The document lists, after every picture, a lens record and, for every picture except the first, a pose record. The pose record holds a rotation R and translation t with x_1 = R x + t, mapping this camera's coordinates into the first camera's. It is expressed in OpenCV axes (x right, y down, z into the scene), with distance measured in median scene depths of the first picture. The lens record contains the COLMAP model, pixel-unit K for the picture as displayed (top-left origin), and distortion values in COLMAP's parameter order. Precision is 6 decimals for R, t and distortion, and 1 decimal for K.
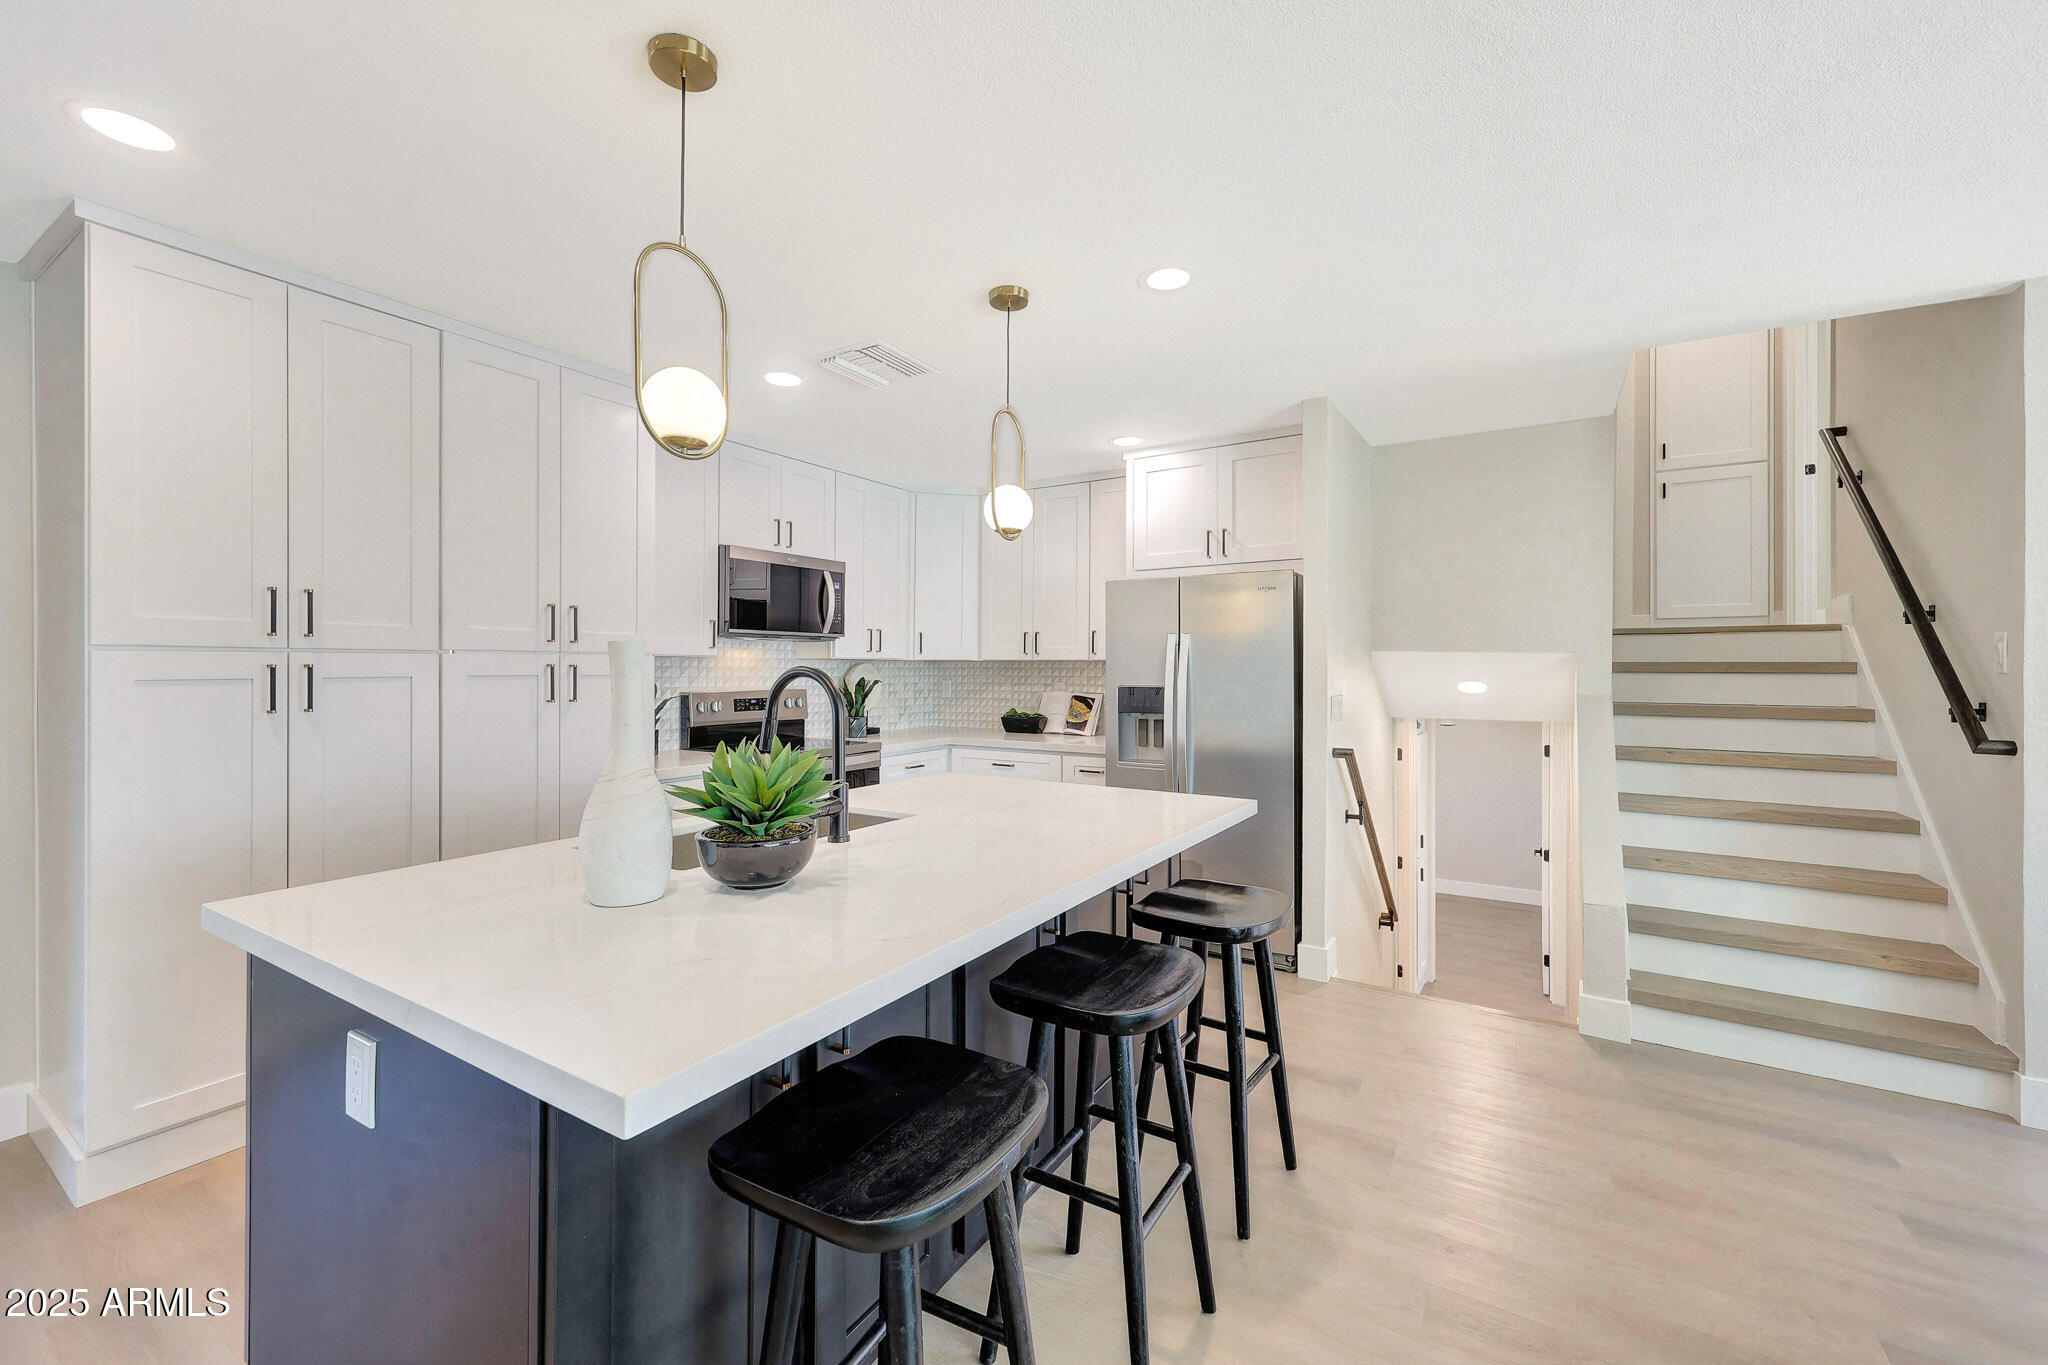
lens RADIAL K [[821.2, 0, 1025.7], [0, 821.2, 662.8], [0, 0, 1]] dist [-0.000434, -0.000024]
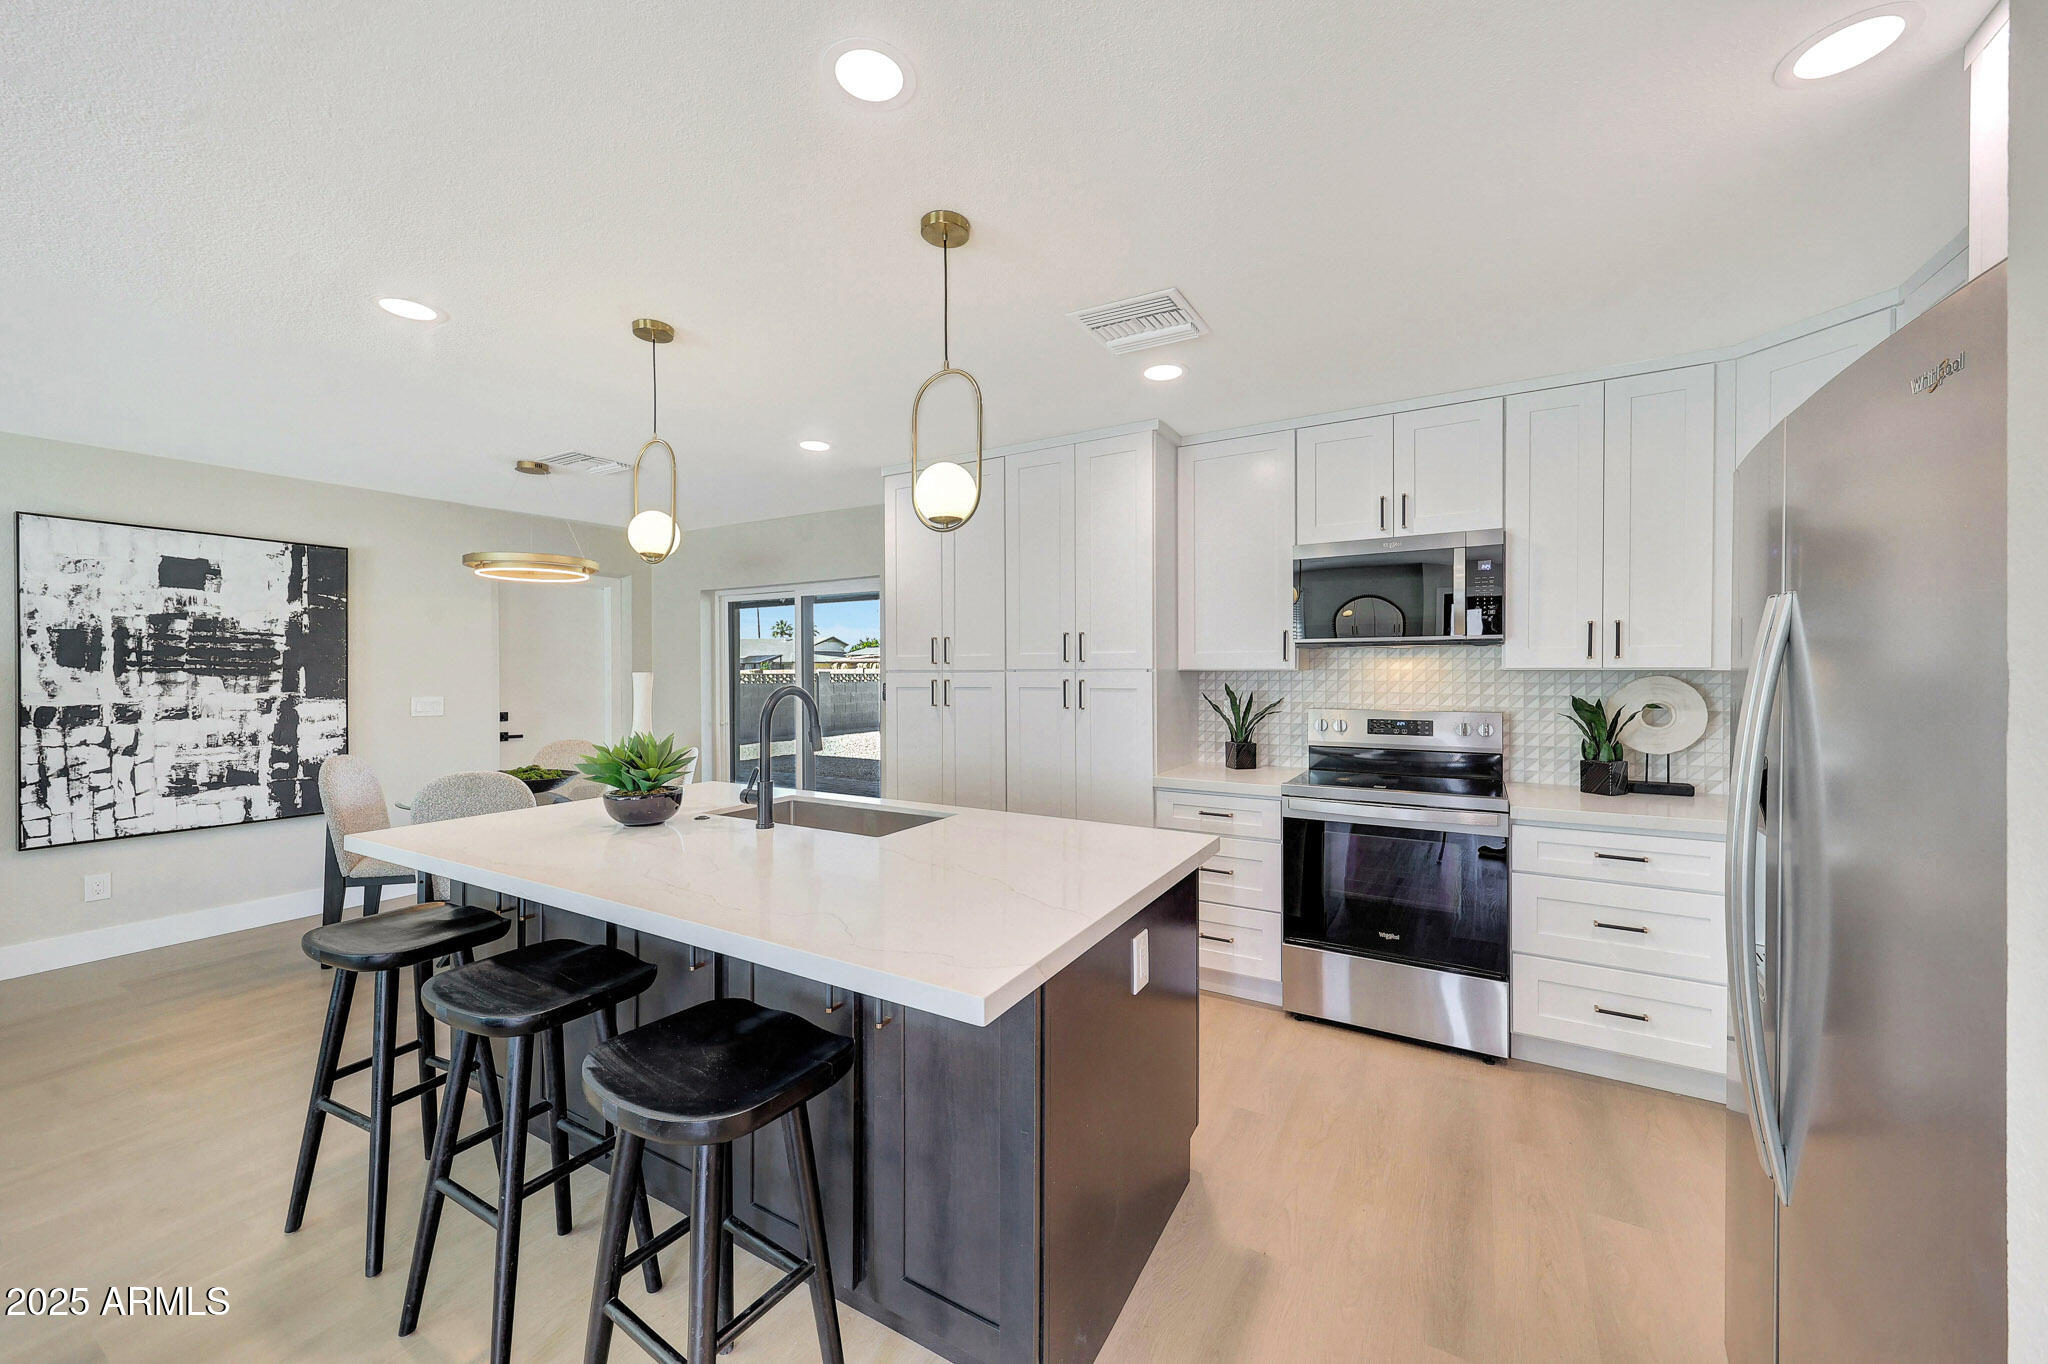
lens RADIAL K [[733.0, 0, 1029.5], [0, 733.0, 693.0], [0, 0, 1]] dist [0.000832, 0.000053]
pose [[0.045326, 0.017098, -0.998826, 0.580488], [0.005383, 0.999835, 0.017359, 0.003595], [0.998958, -0.006164, 0.045227, 0.879227]]
